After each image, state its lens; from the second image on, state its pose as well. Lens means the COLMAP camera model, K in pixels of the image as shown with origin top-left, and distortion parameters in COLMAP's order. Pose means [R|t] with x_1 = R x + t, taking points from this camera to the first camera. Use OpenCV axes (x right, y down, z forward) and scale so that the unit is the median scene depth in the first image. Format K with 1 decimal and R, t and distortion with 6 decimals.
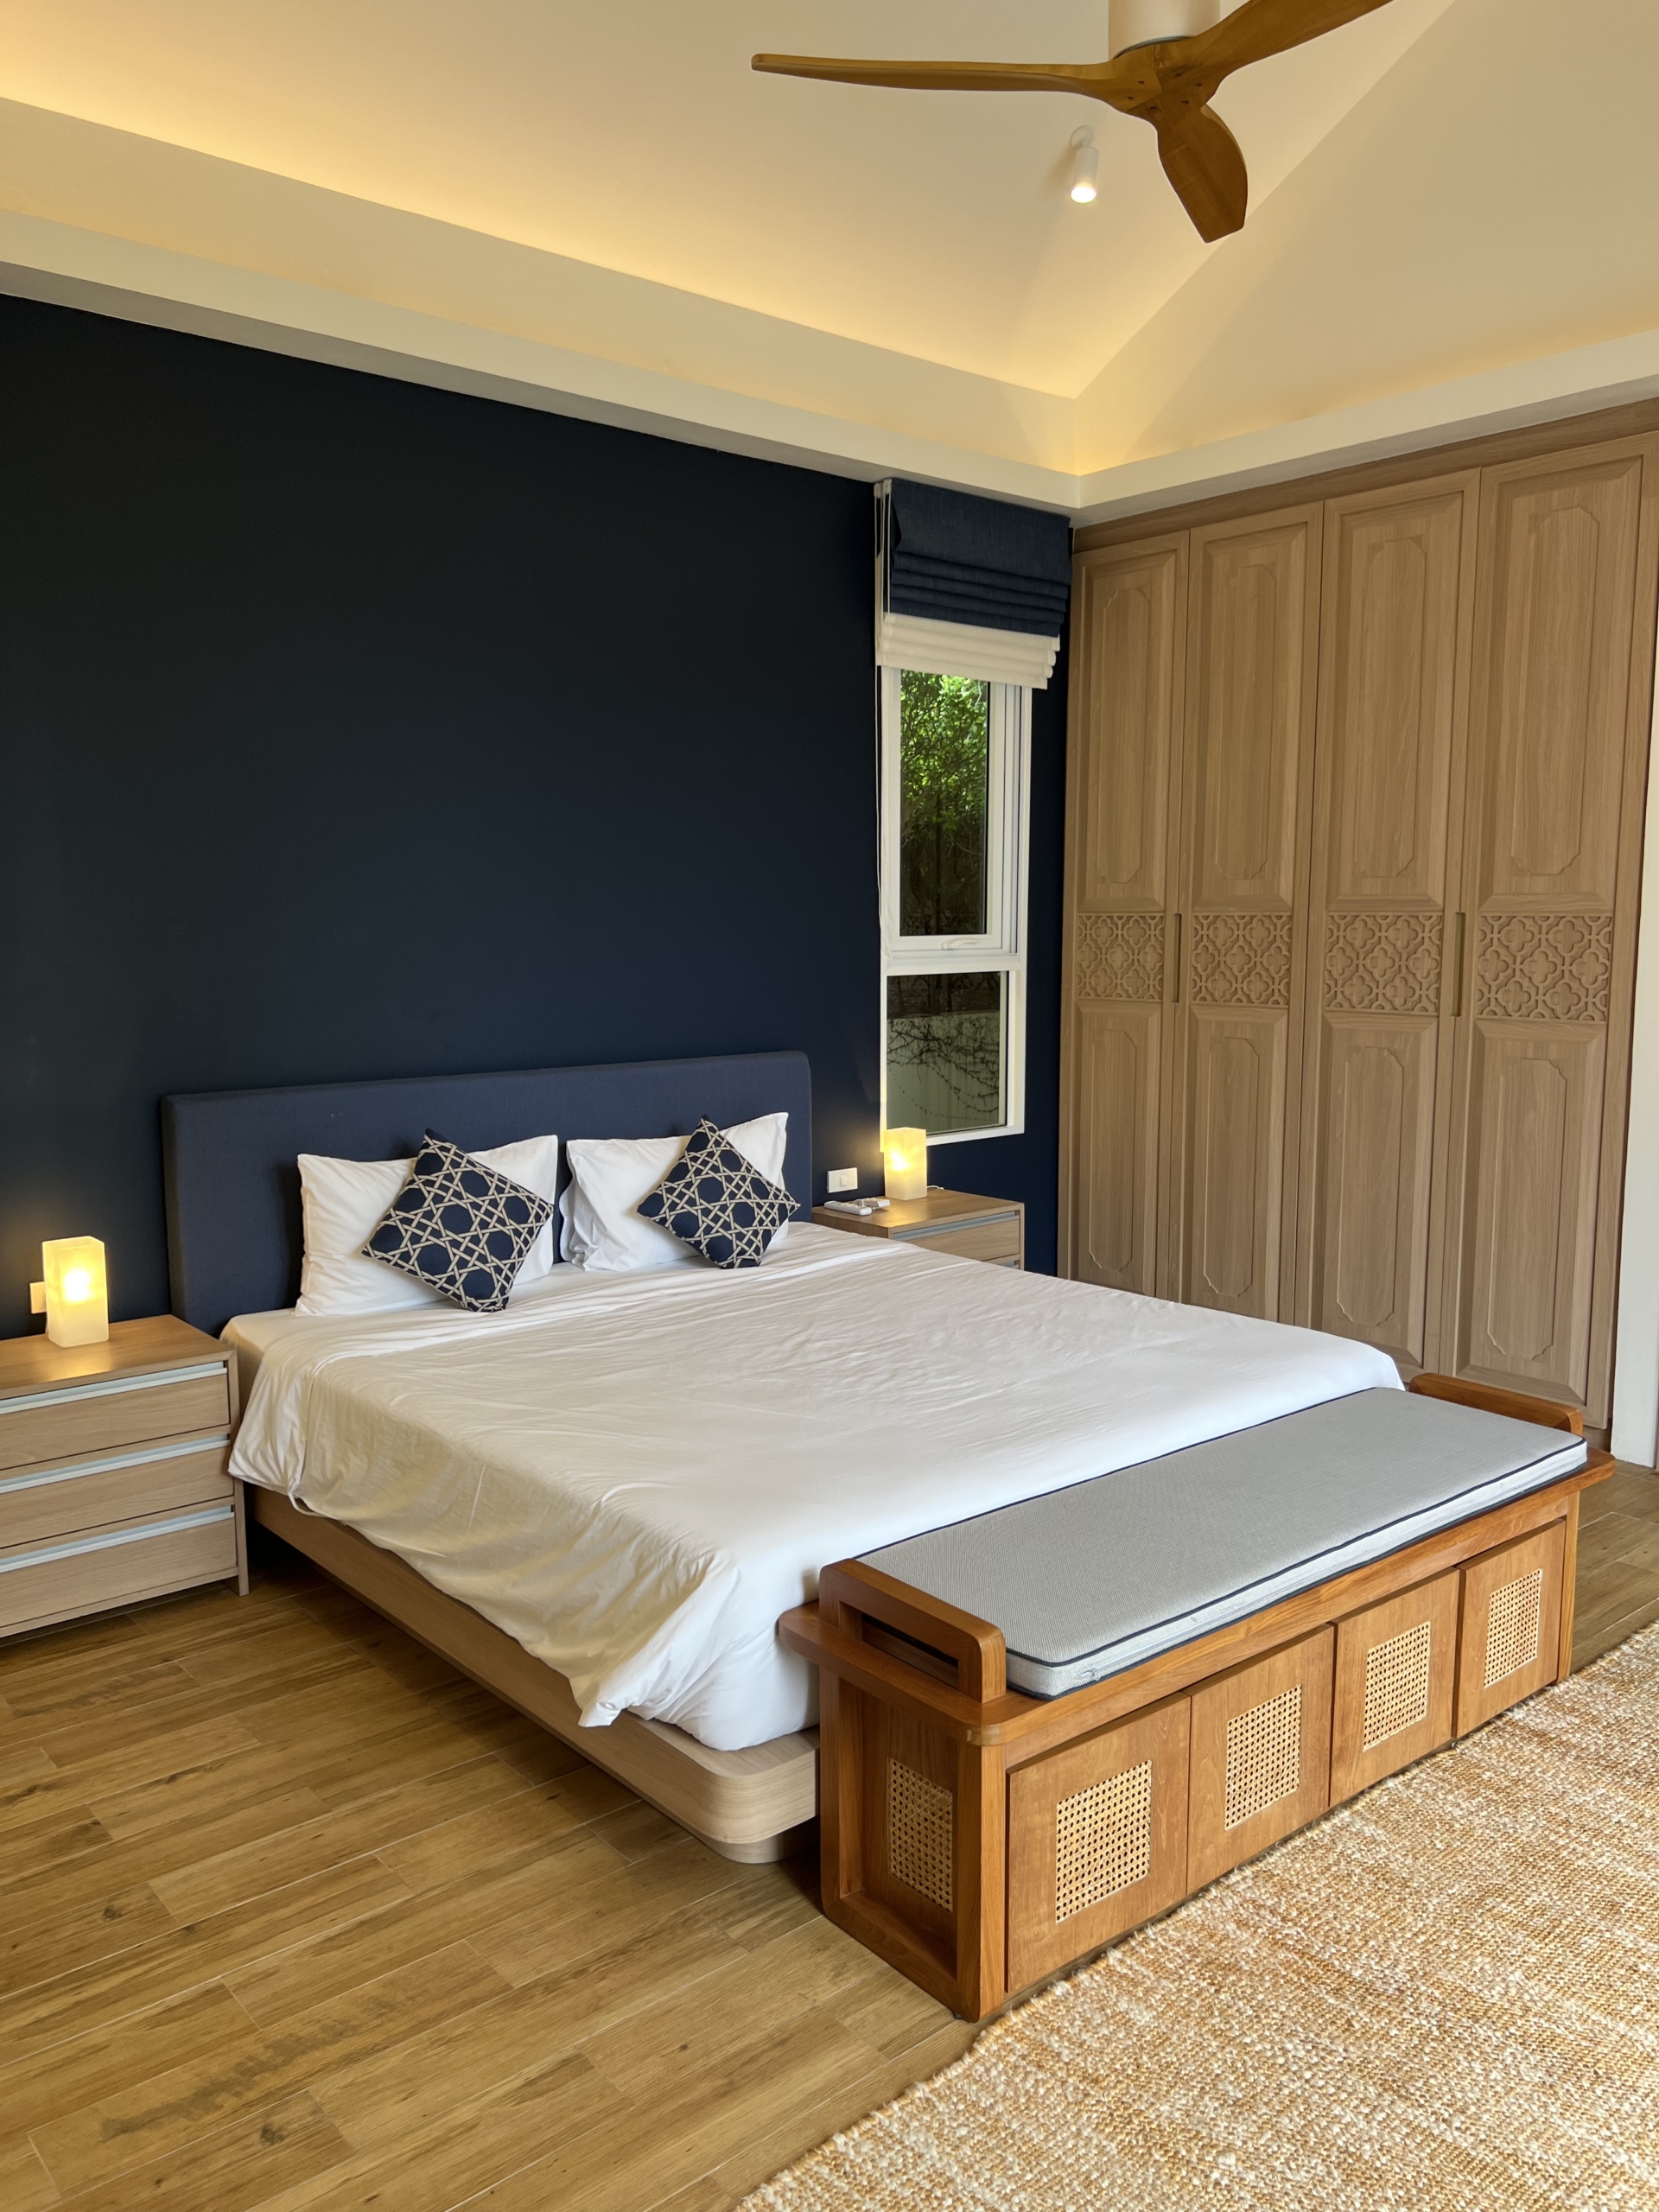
lens RADIAL K [[1663.8, 0, 818.3], [0, 1663.8, 1102.5], [0, 0, 1]] dist [0.055697, -0.069480]
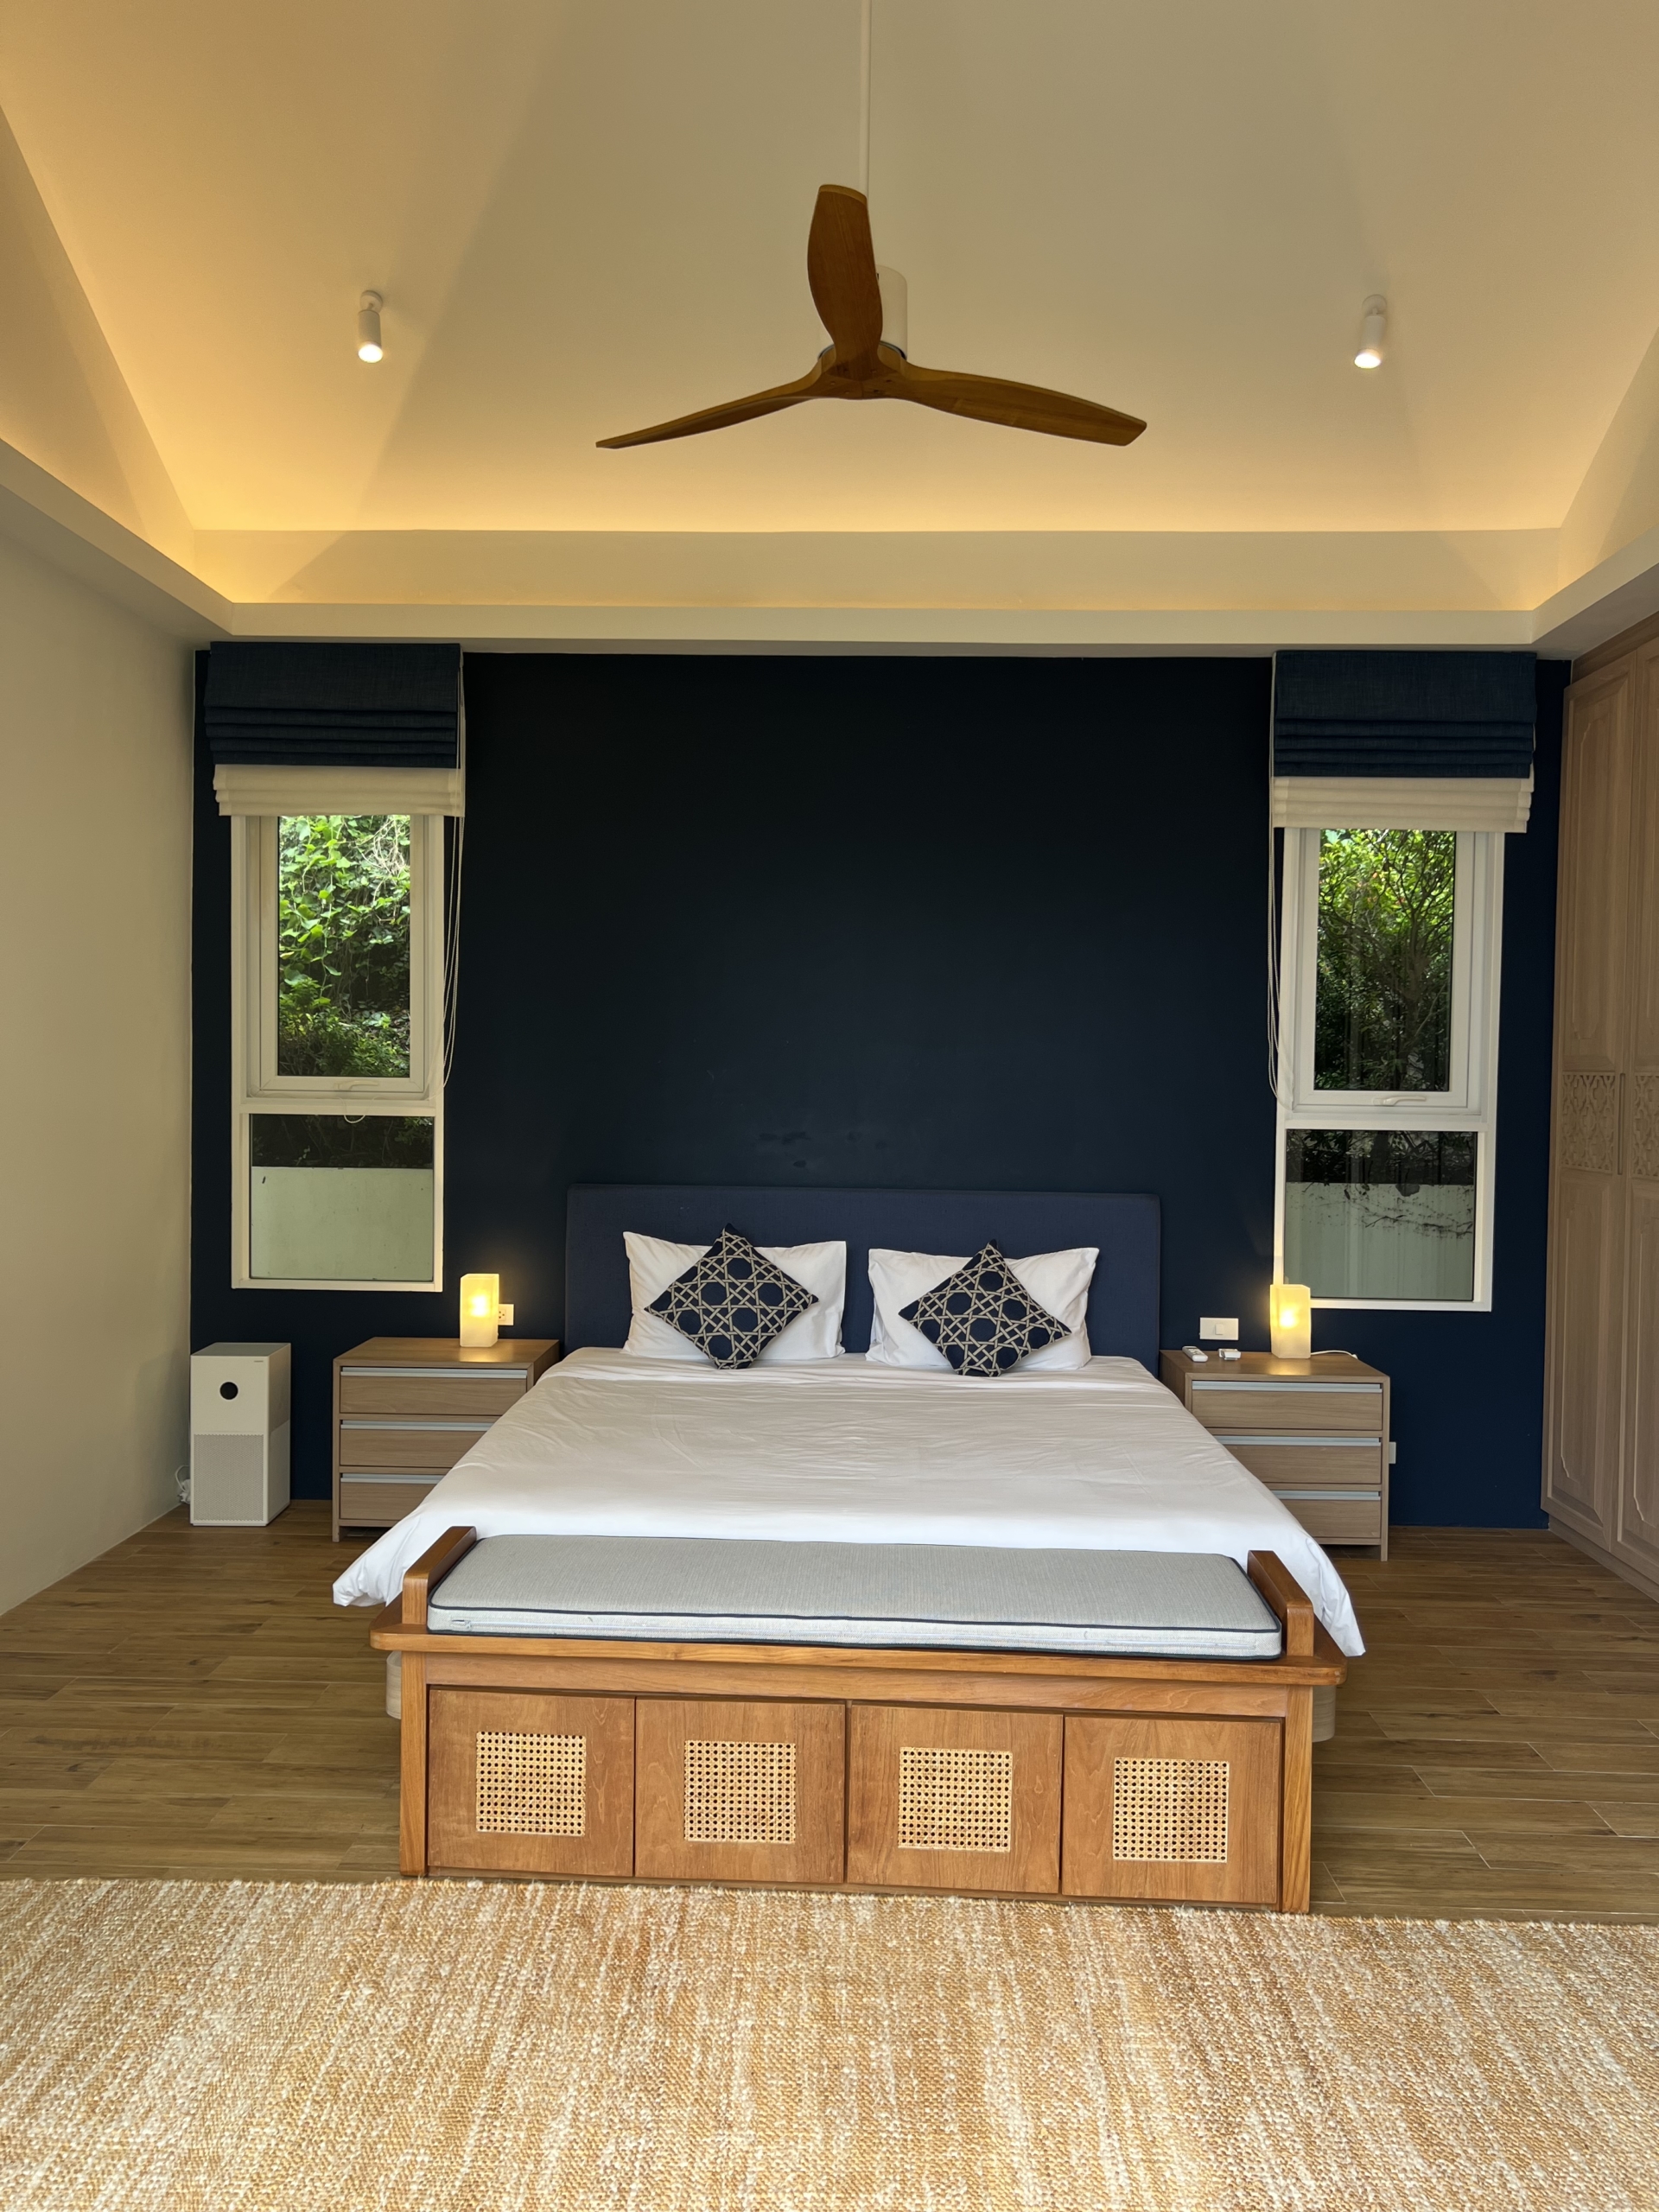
lens RADIAL K [[1663.8, 0, 820.9], [0, 1663.8, 1106.1], [0, 0, 1]] dist [0.055697, -0.069480]
pose [[0.740586, 0.031583, -0.671219, 0.837453], [-0.096996, 0.993458, -0.060275, -0.004850], [0.664924, 0.109745, 0.738804, 0.121400]]
